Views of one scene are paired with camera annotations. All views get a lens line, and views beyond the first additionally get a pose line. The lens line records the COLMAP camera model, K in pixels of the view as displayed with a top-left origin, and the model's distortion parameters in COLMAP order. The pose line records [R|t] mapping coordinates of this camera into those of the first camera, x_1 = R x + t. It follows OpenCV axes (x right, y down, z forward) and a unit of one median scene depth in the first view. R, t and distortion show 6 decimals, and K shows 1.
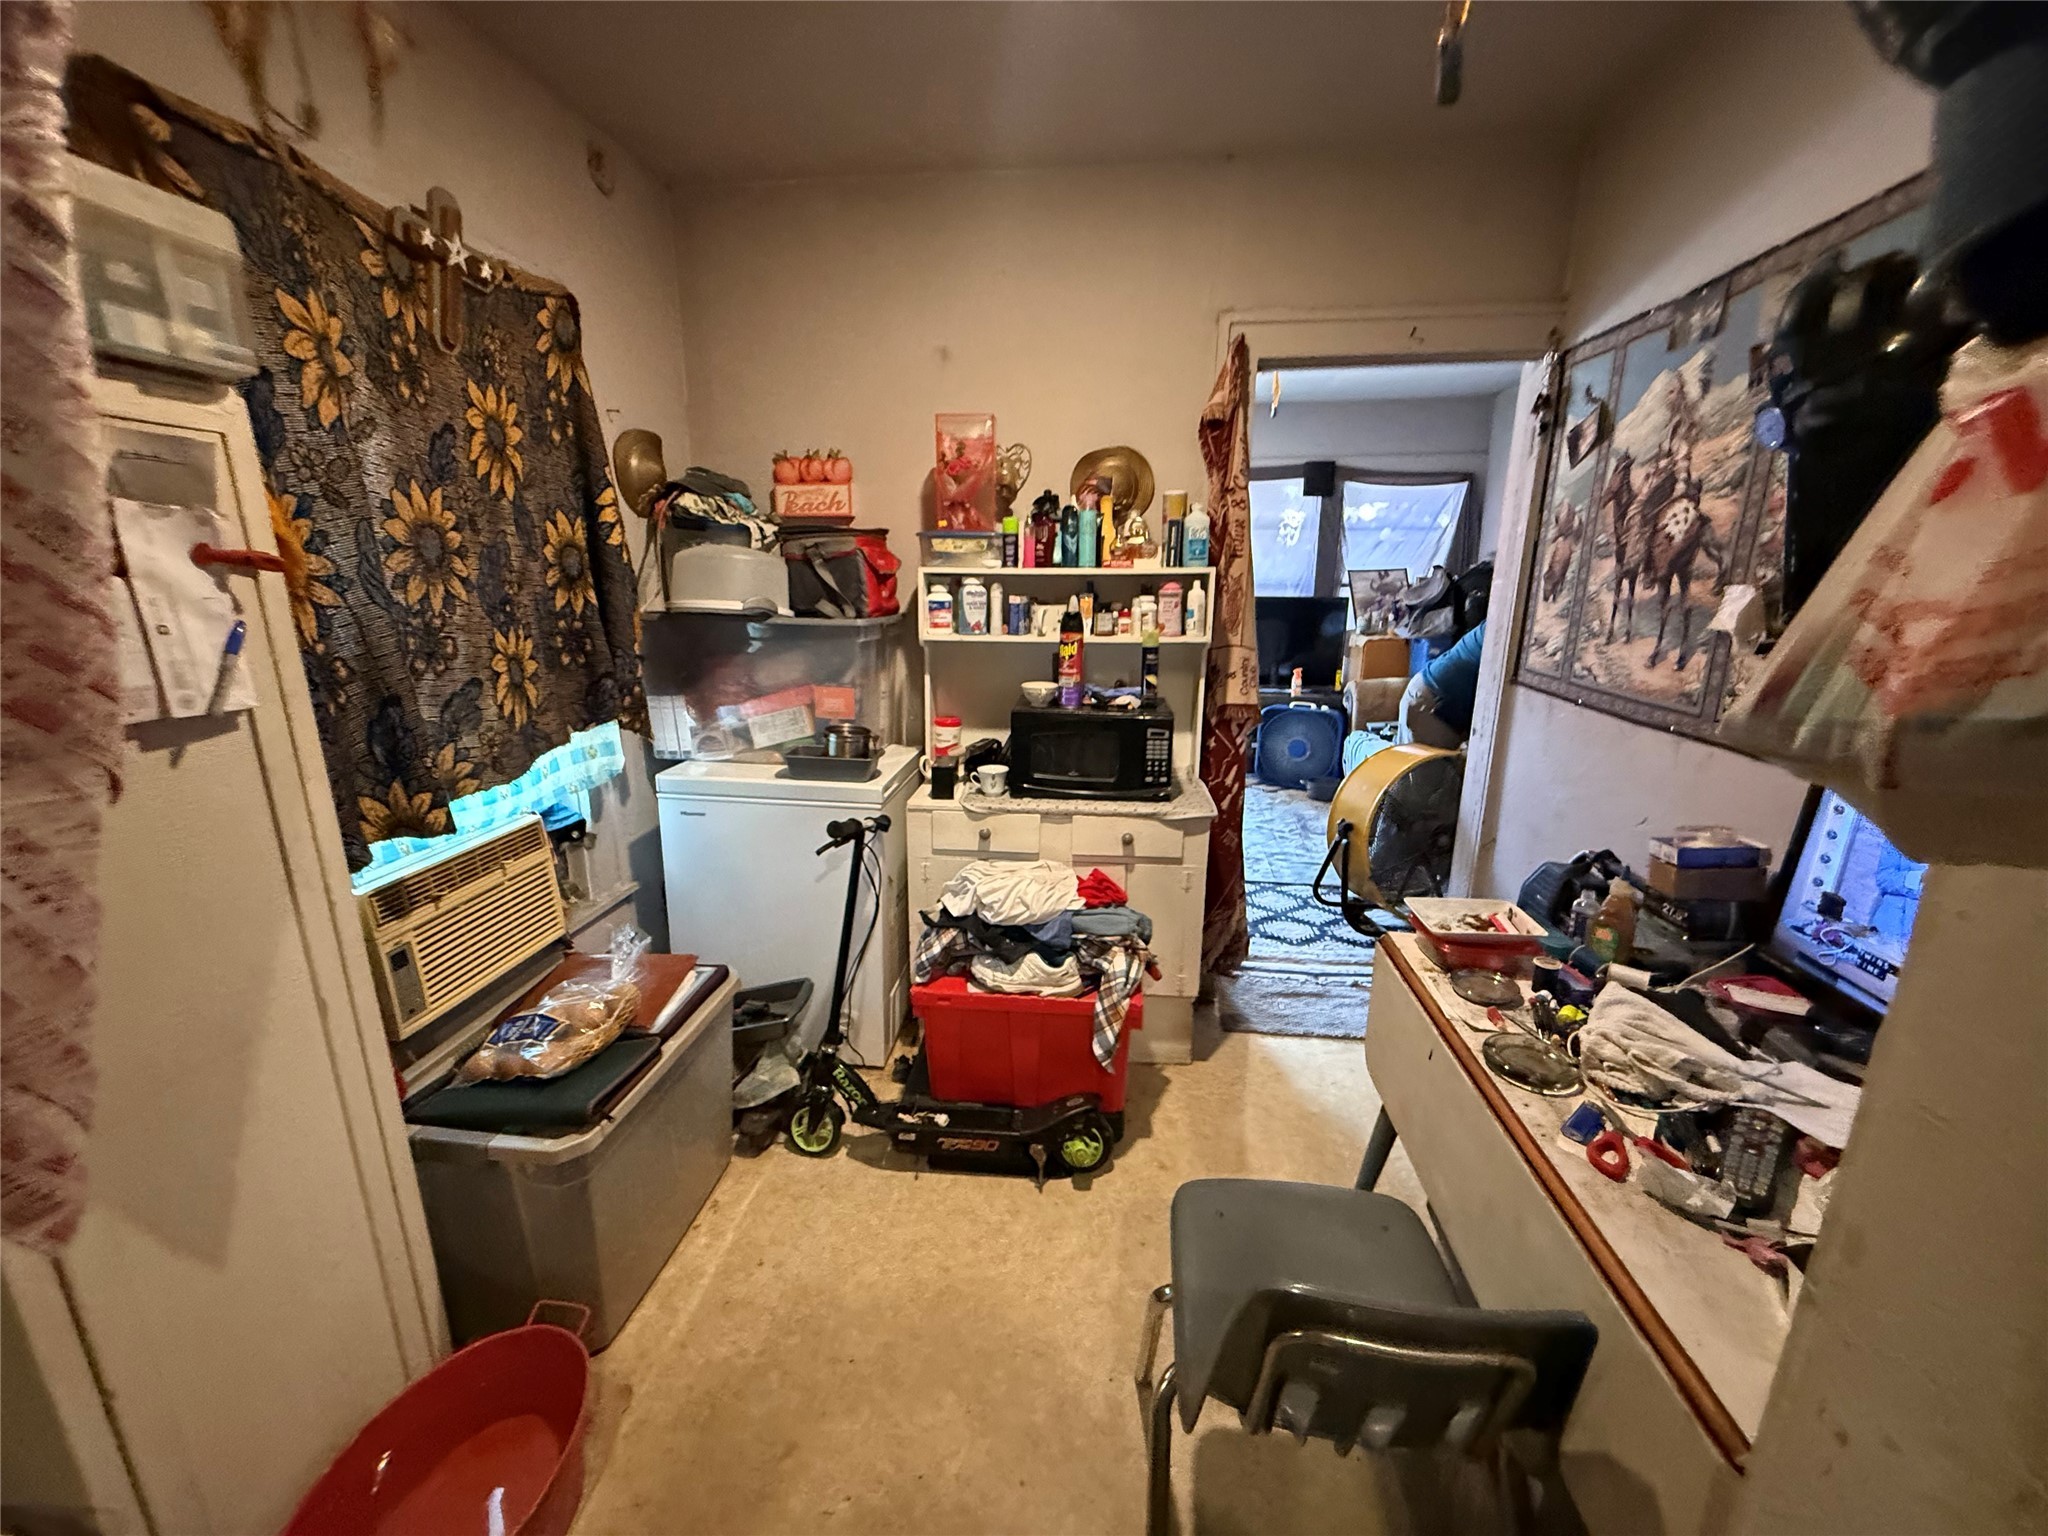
lens RADIAL K [[812.1, 0, 1015.4], [0, 812.1, 773.9], [0, 0, 1]] dist [0.000255, -0.000057]
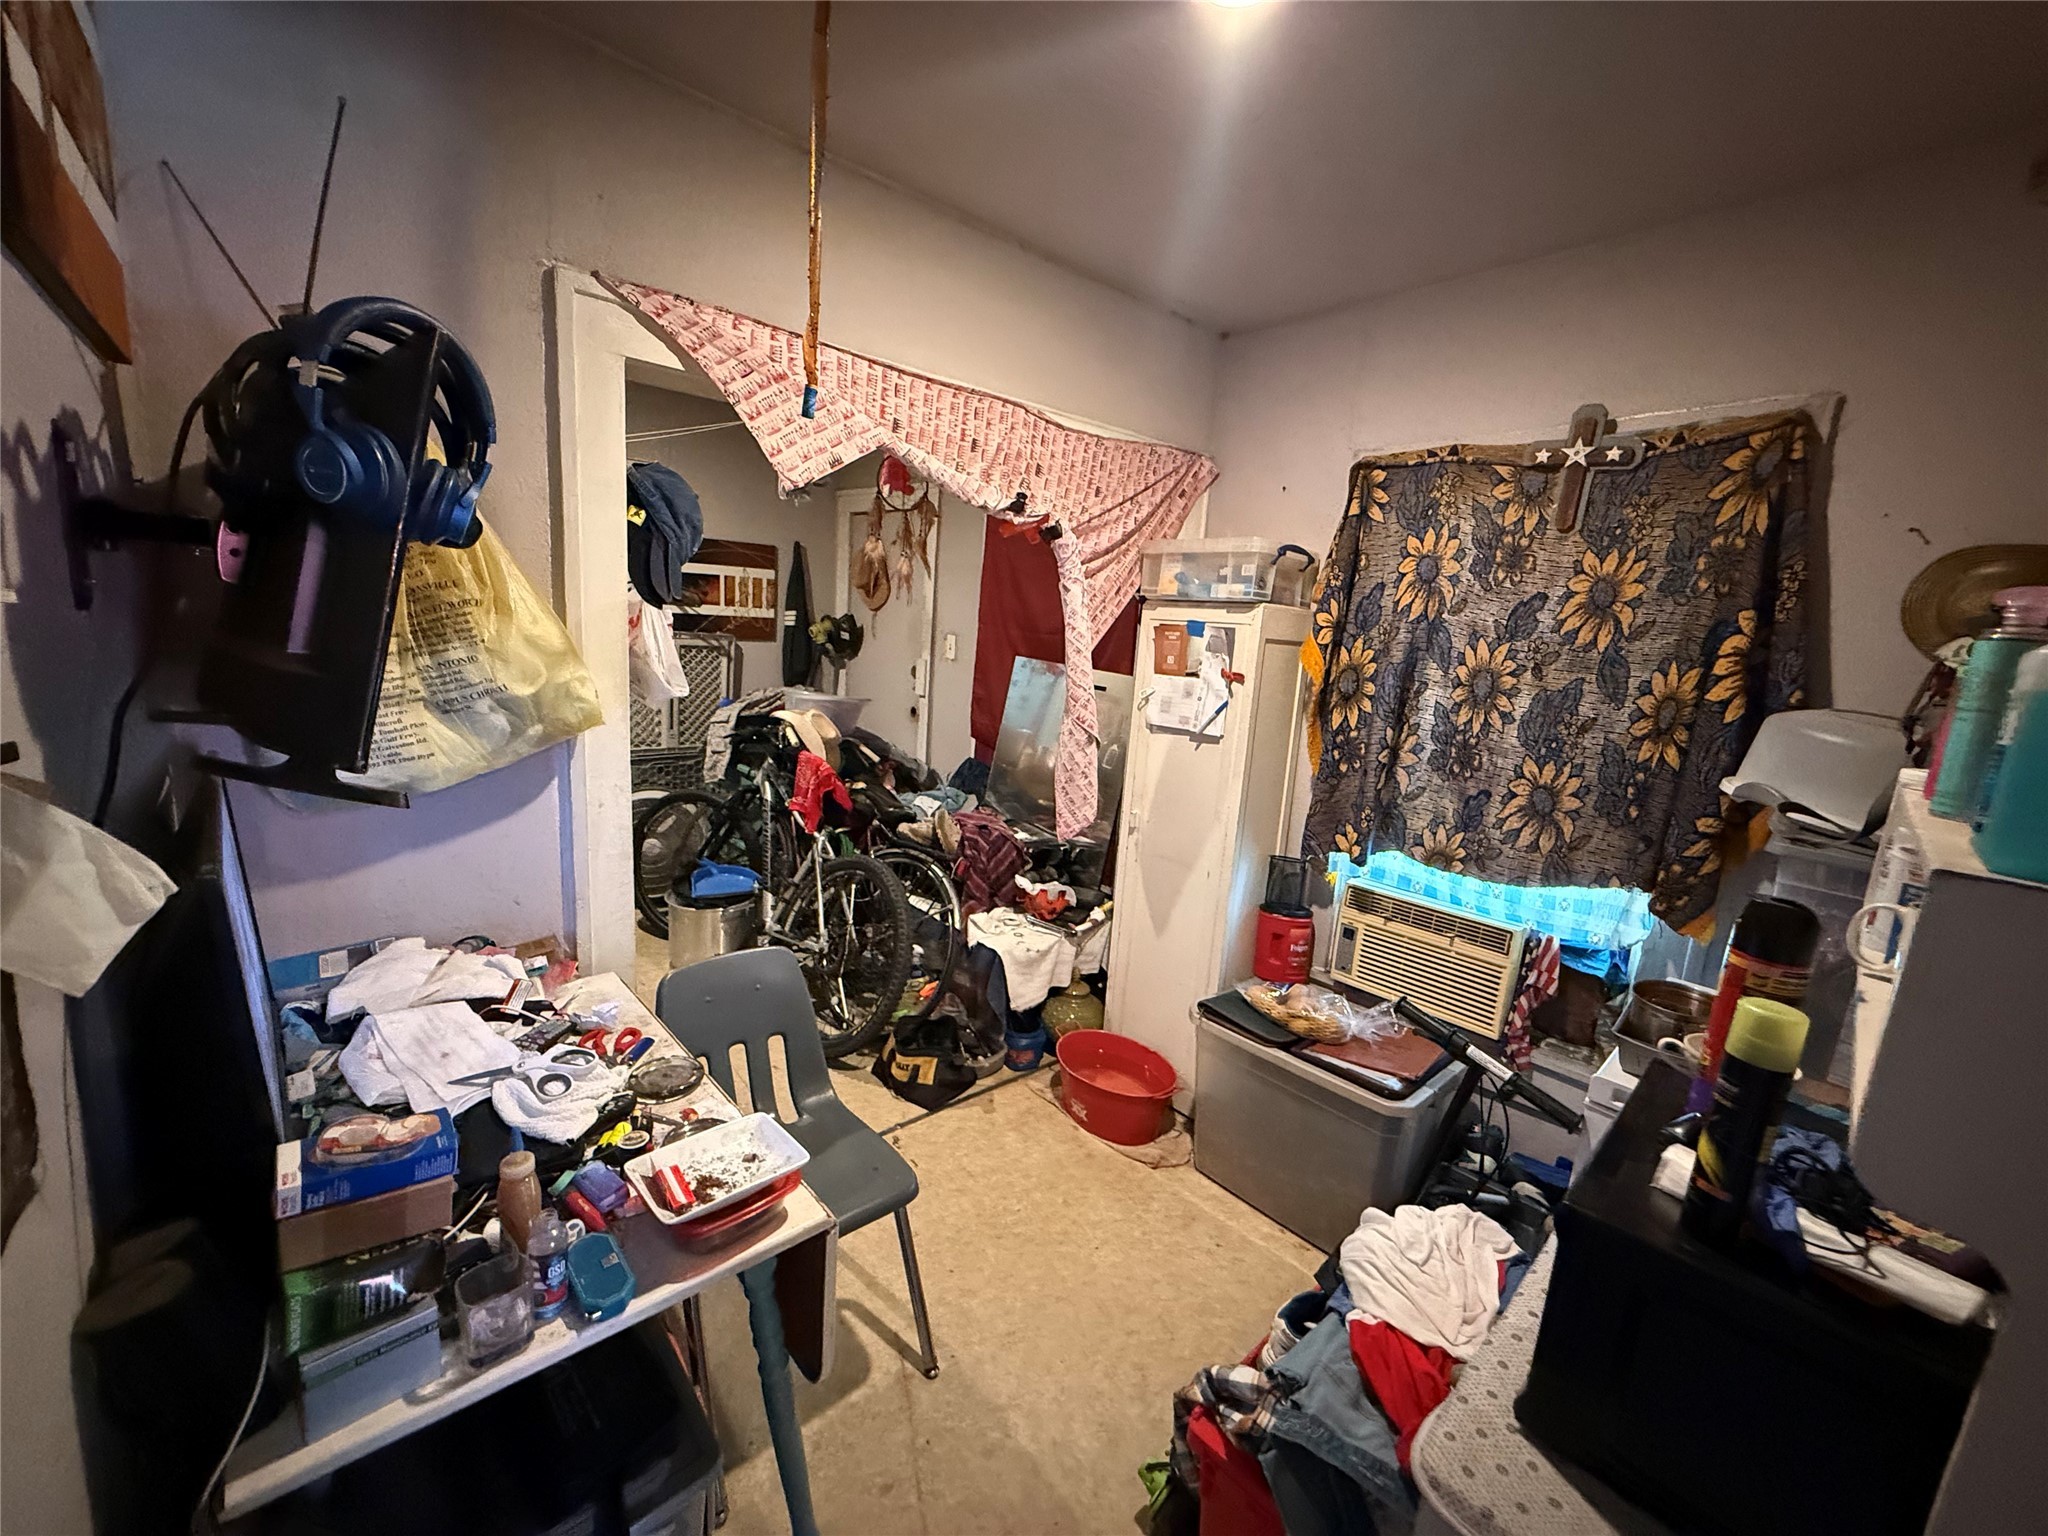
lens RADIAL K [[812.1, 0, 1013.4], [0, 812.1, 776.7], [0, 0, 1]] dist [0.000255, -0.000057]
pose [[-0.660657, 0.089925, -0.745282, 0.769511], [-0.251131, 0.909123, 0.332310, -0.383817], [0.707436, 0.406706, -0.578035, 1.252893]]
